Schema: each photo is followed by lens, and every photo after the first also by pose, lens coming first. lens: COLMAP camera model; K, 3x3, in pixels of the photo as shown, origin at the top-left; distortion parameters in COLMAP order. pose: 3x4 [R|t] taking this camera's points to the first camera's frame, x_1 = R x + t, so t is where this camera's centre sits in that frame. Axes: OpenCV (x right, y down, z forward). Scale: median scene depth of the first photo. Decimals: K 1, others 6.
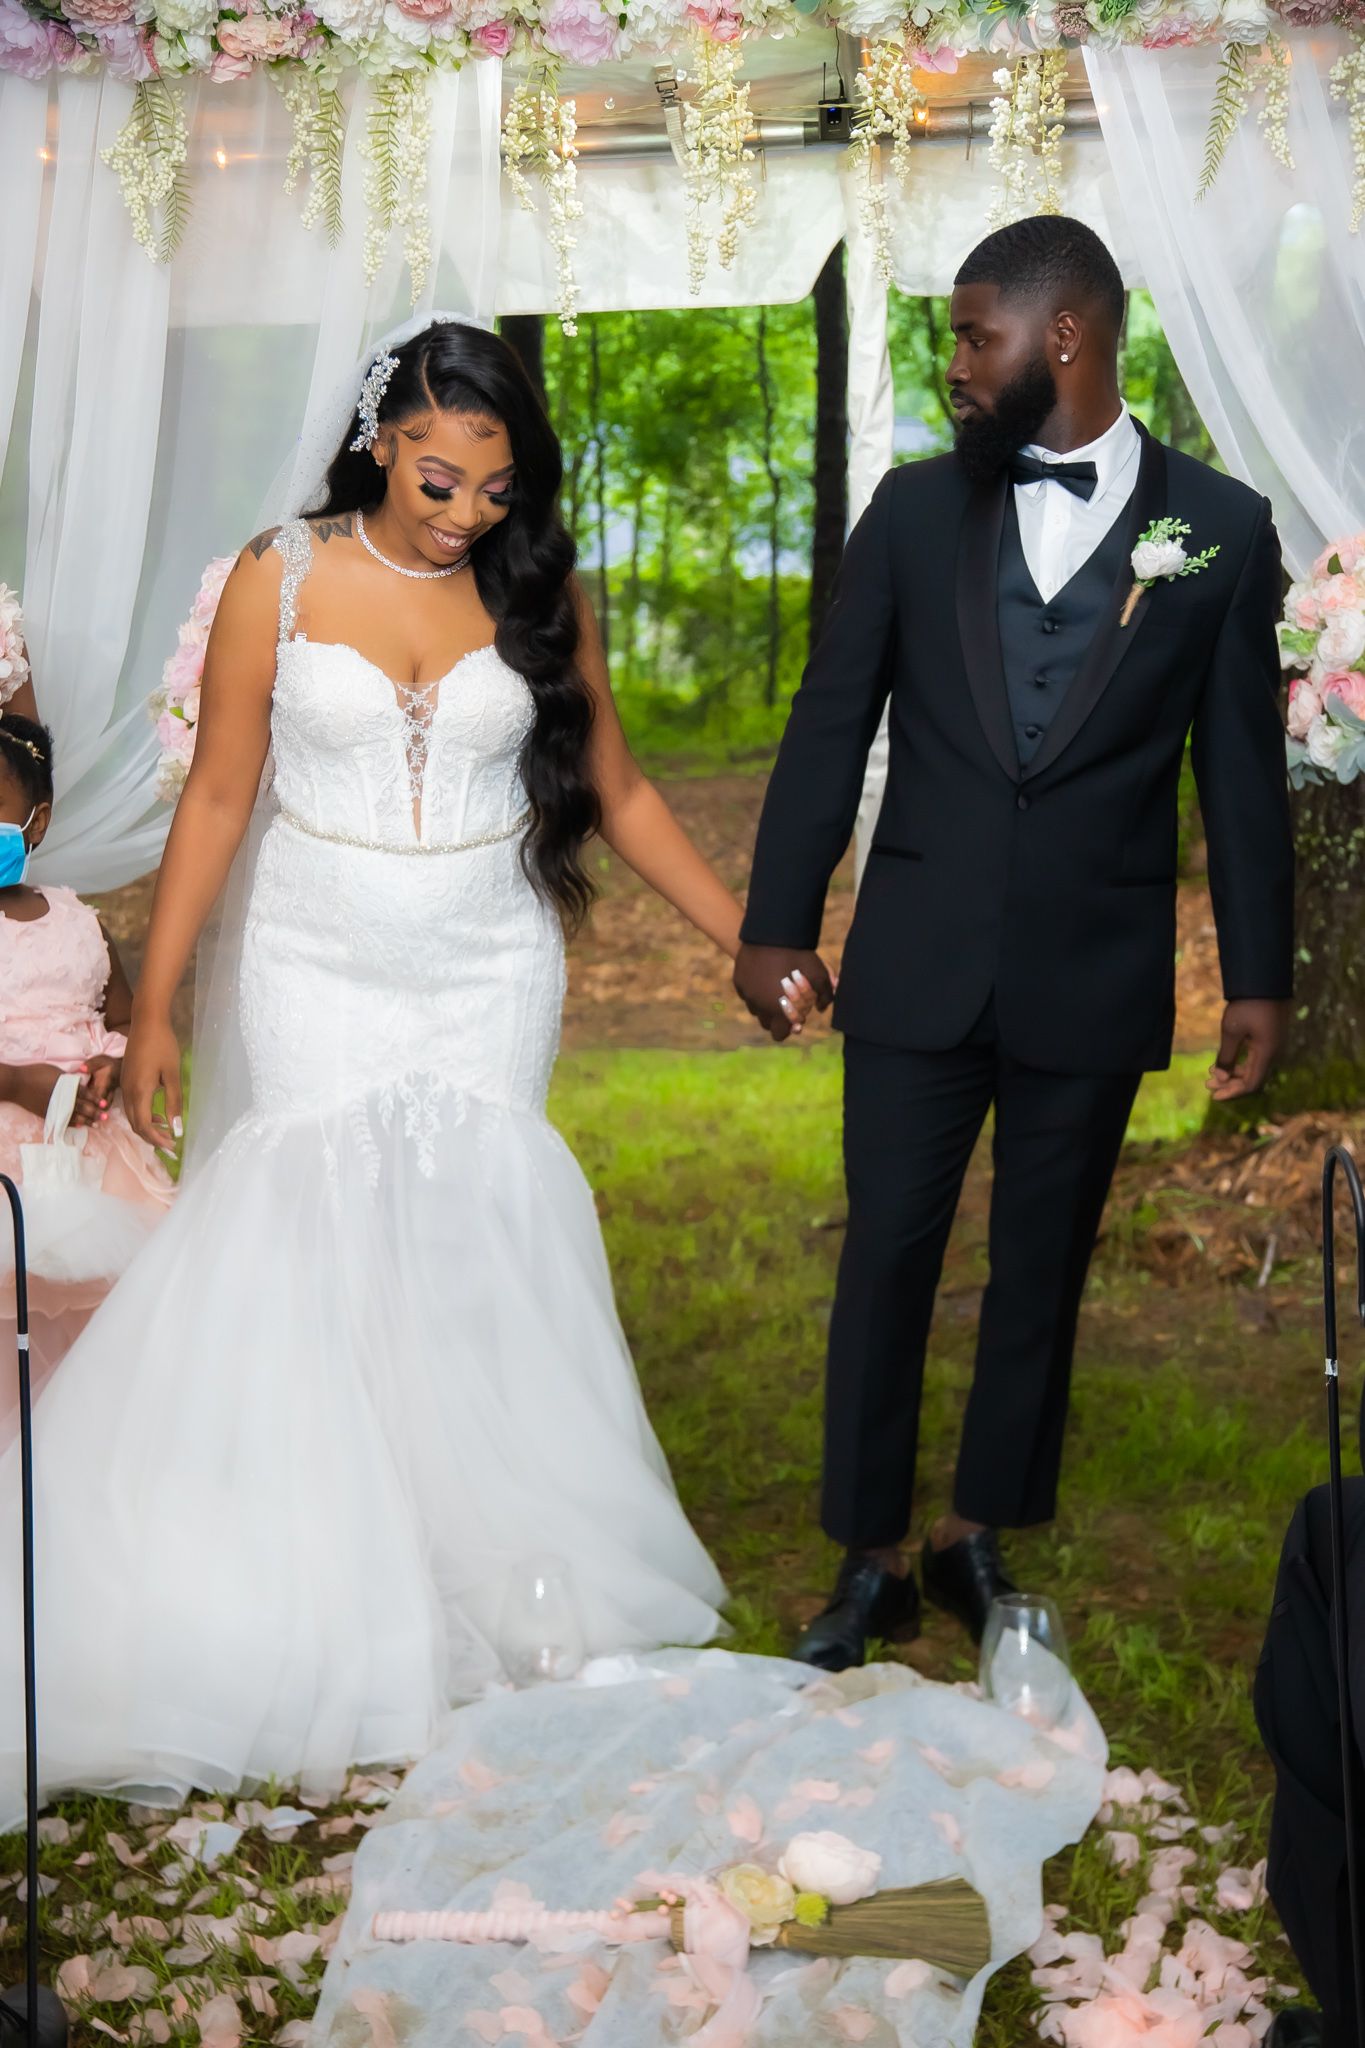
lens RADIAL K [[2754.5, 0, 630.0], [0, 2754.5, 993.1], [0, 0, 1]] dist [0.044288, 0.000000]
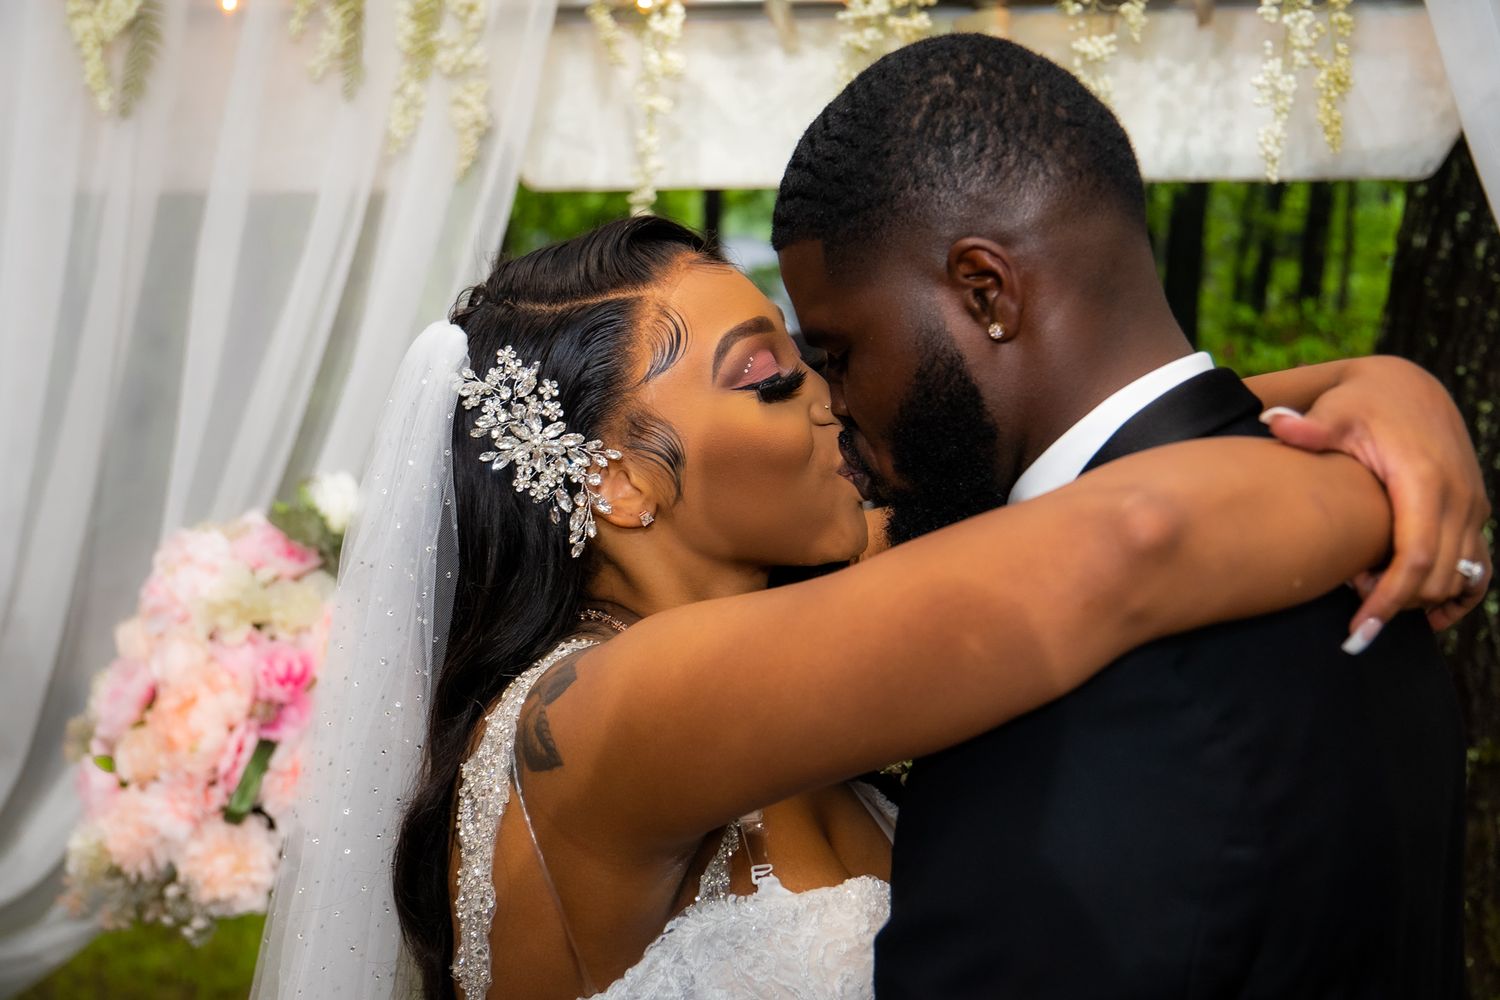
lens RADIAL K [[1956.3, 0, 752.4], [0, 1956.3, 498.1], [0, 0, 1]] dist [0.197063, 0.000000]
pose [[0.995820, 0.004113, 0.091247, -0.048097], [0.003577, 0.996463, -0.083954, -0.116449], [-0.091270, 0.083930, 0.992283, 0.460649]]
